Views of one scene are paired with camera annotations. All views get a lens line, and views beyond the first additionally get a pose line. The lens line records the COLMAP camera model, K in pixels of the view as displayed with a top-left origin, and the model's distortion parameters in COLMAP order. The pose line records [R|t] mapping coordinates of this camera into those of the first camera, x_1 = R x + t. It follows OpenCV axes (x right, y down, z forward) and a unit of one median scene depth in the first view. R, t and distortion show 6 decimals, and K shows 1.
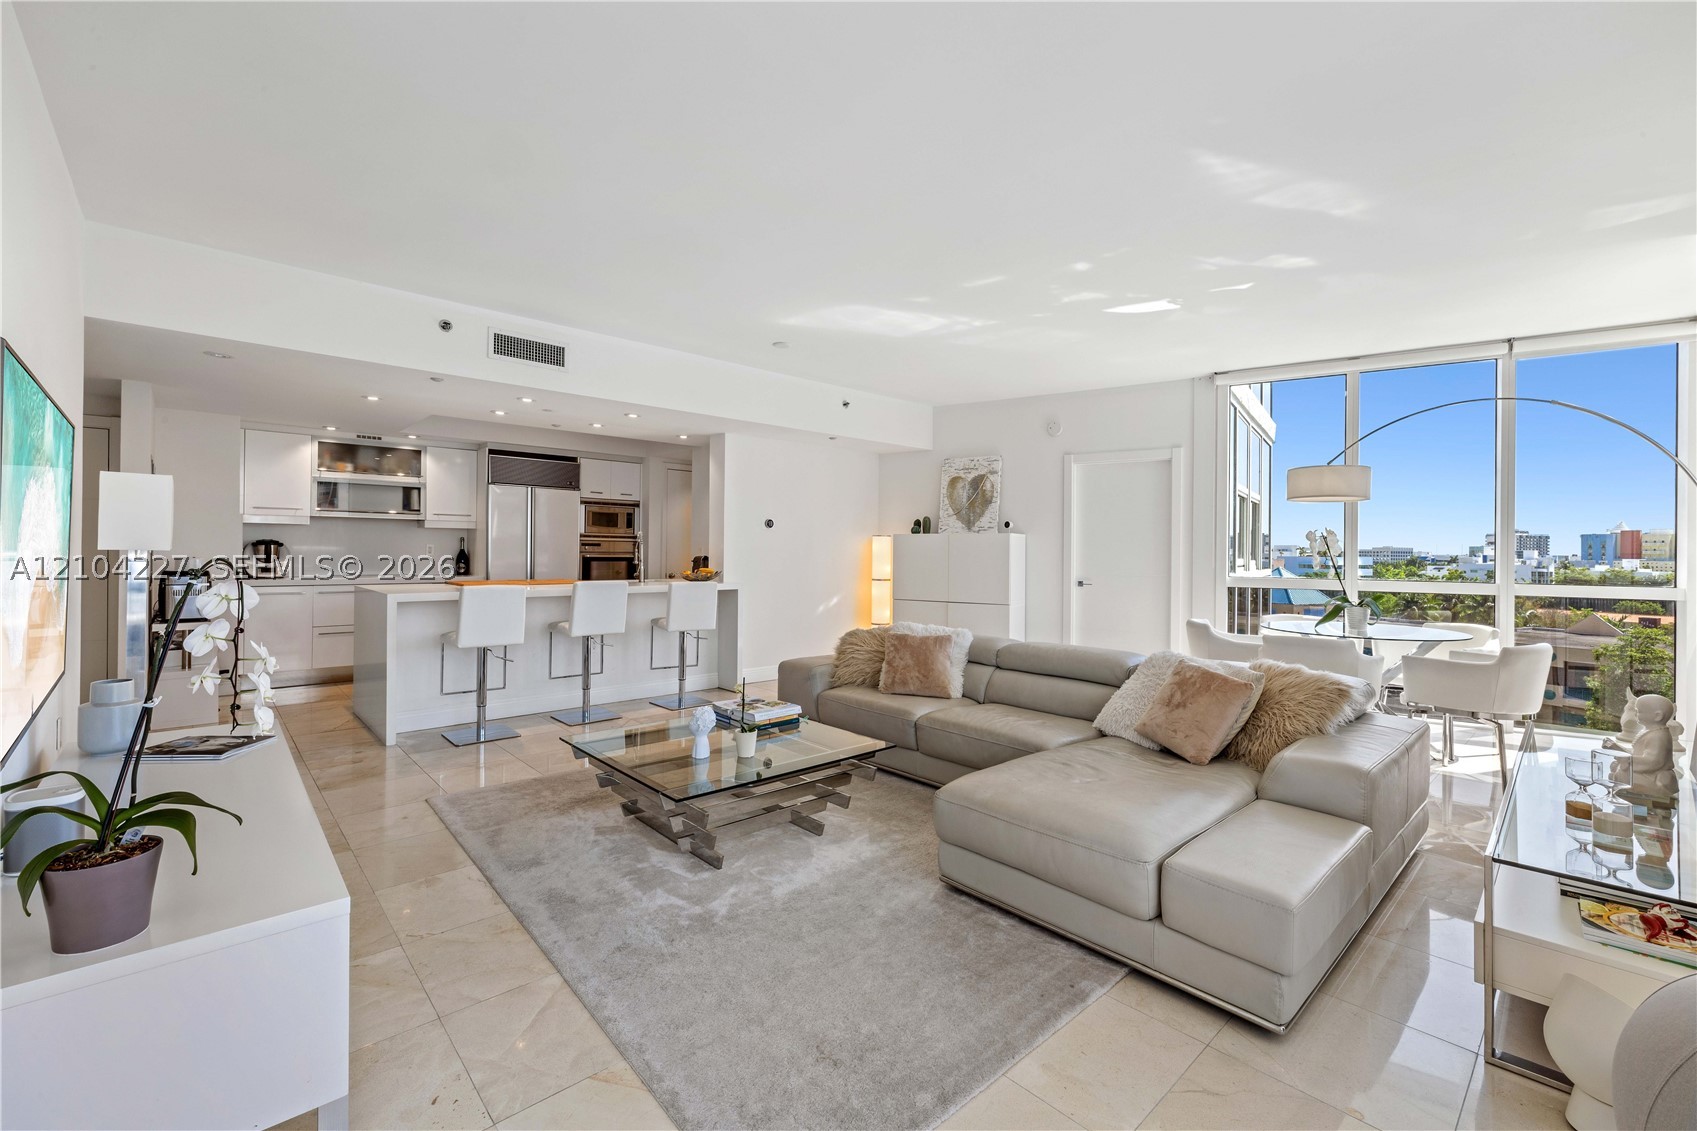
lens RADIAL K [[719.7, 0, 854.1], [0, 719.7, 547.0], [0, 0, 1]] dist [0.000459, -0.000045]
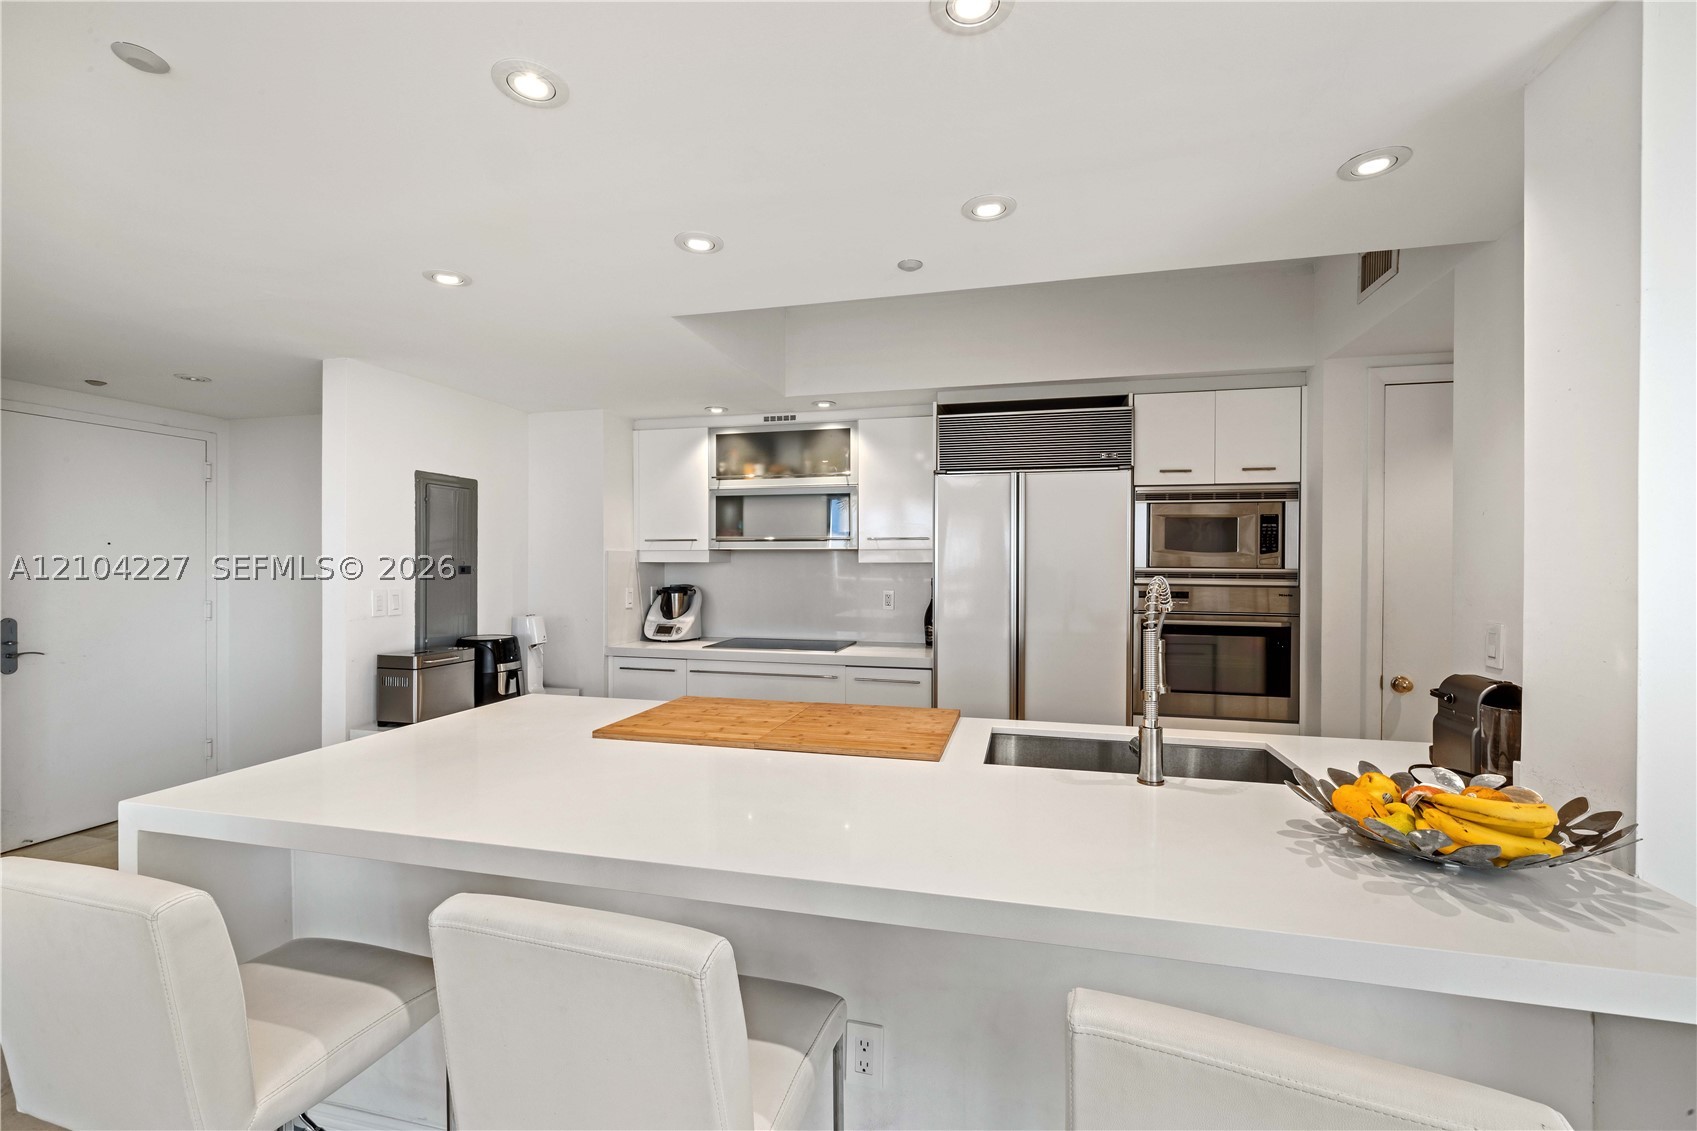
lens RADIAL K [[713.4, 0, 849.5], [0, 713.4, 560.7], [0, 0, 1]] dist [-0.000518, 0.000065]
pose [[0.547142, -0.010046, -0.836980, -0.128131], [0.009776, 0.999936, -0.005612, -0.025663], [0.836983, -0.005112, 0.547205, 0.689677]]
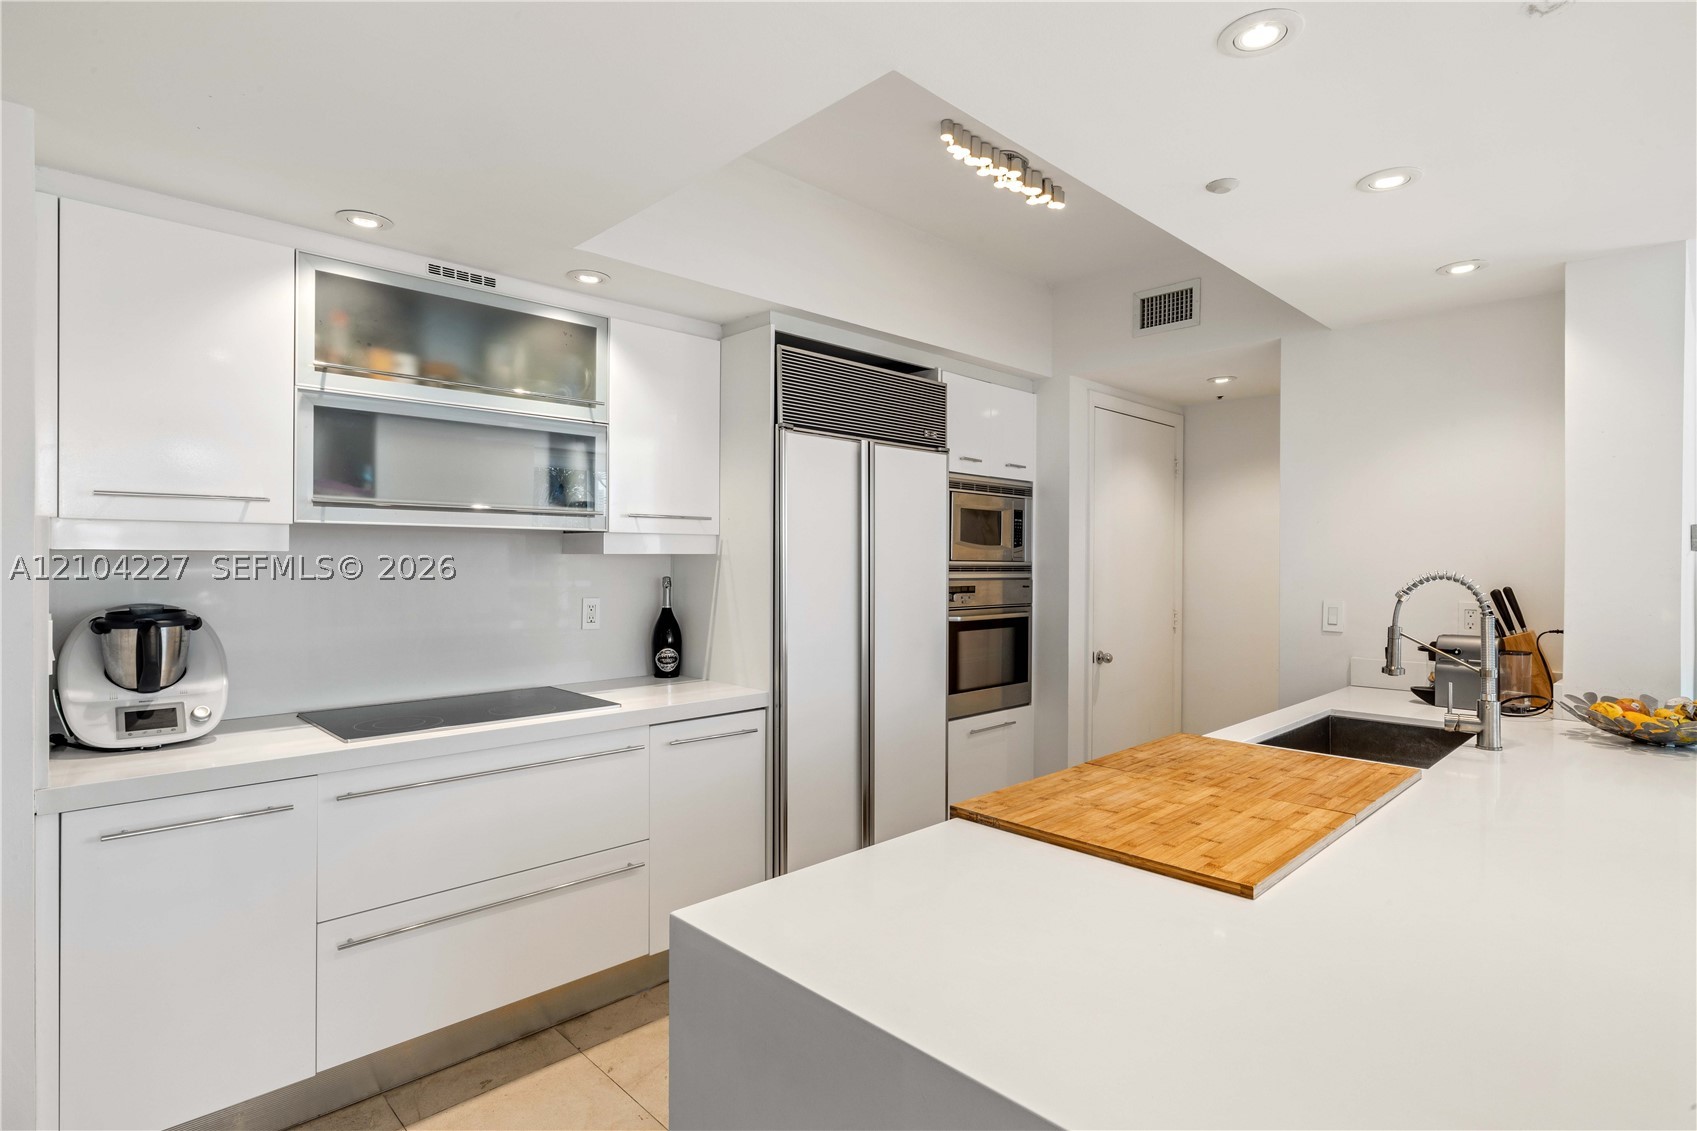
lens RADIAL K [[862.0, 0, 850.1], [0, 862.0, 554.3], [0, 0, 1]] dist [0.000409, 0.000148]
pose [[0.999453, -0.004479, 0.032763, -0.495577], [0.004391, 0.999987, 0.002747, -0.027691], [-0.032775, -0.002601, 0.999459, 0.588806]]
